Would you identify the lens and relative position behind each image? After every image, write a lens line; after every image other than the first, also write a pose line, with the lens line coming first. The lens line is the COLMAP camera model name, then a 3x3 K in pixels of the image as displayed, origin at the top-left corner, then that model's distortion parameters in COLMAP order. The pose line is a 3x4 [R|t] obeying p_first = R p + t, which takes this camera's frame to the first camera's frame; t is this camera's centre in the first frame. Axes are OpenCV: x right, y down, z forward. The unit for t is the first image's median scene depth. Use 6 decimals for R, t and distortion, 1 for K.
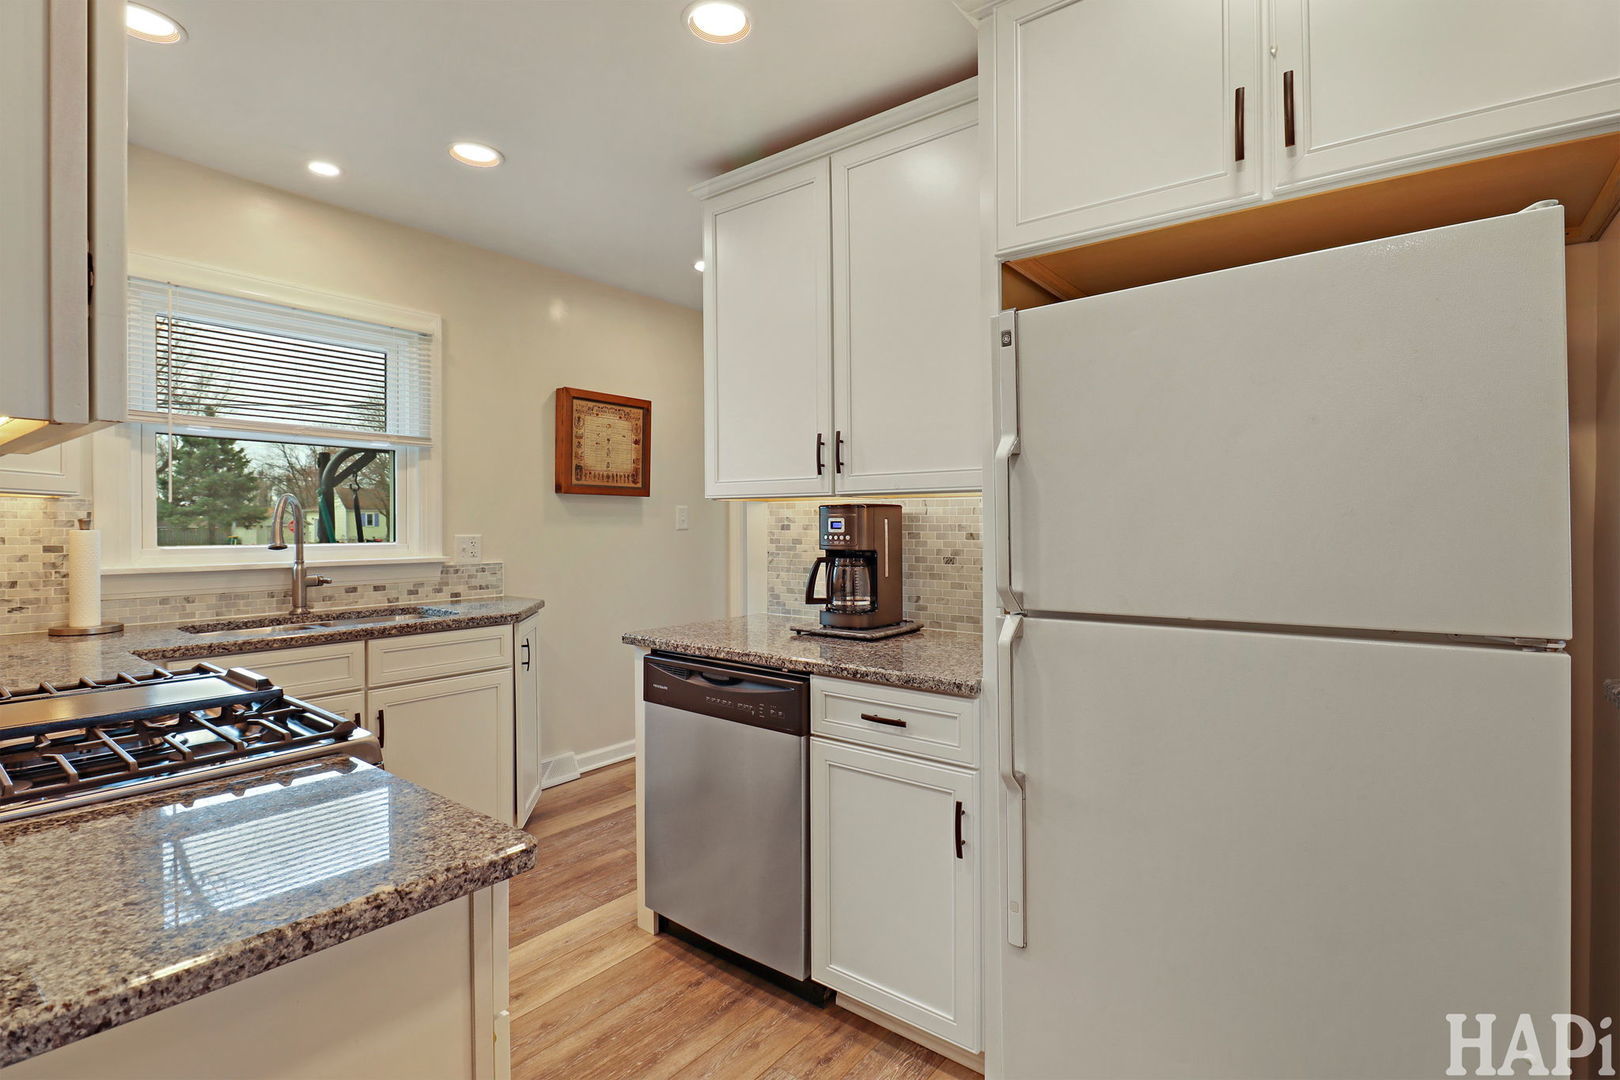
lens RADIAL K [[756.1, 0, 817.8], [0, 756.1, 560.3], [0, 0, 1]] dist [-0.000221, 0.000415]
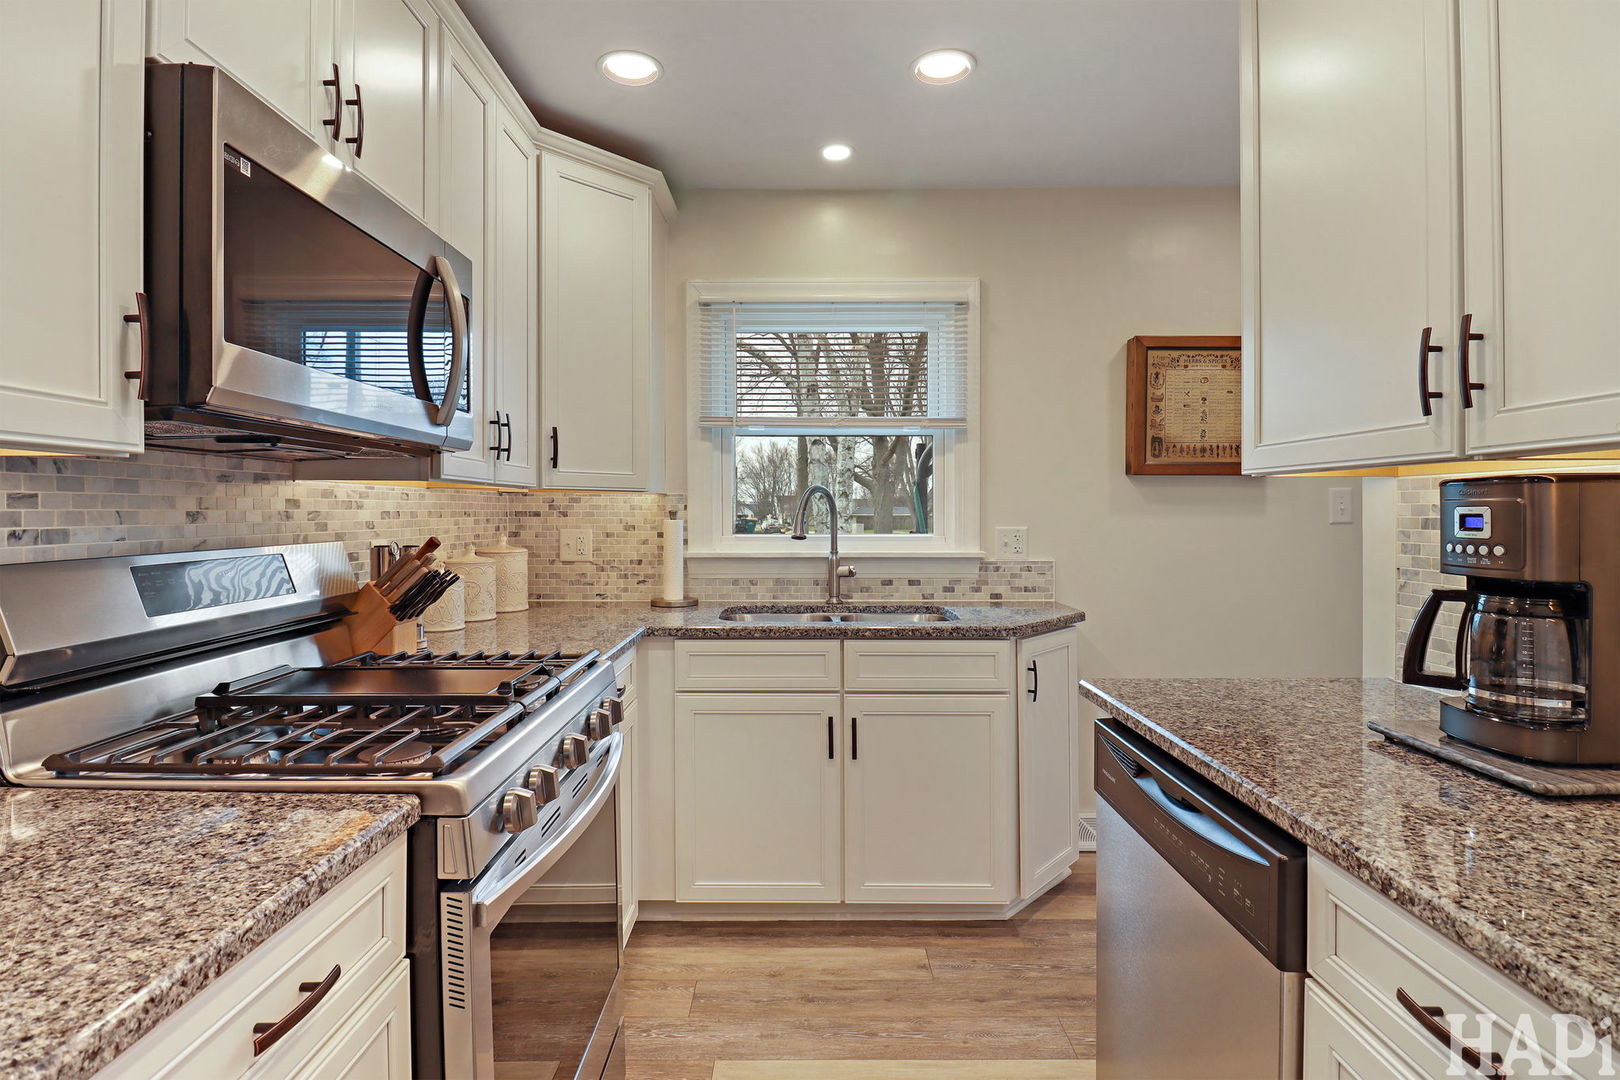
lens RADIAL K [[789.5, 0, 812.0], [0, 789.5, 529.7], [0, 0, 1]] dist [0.015222, -0.019535]
pose [[0.608854, 0.018304, -0.793071, 0.146275], [-0.038471, 0.999239, -0.006473, -0.021645], [0.792349, 0.034451, 0.609095, 0.359373]]
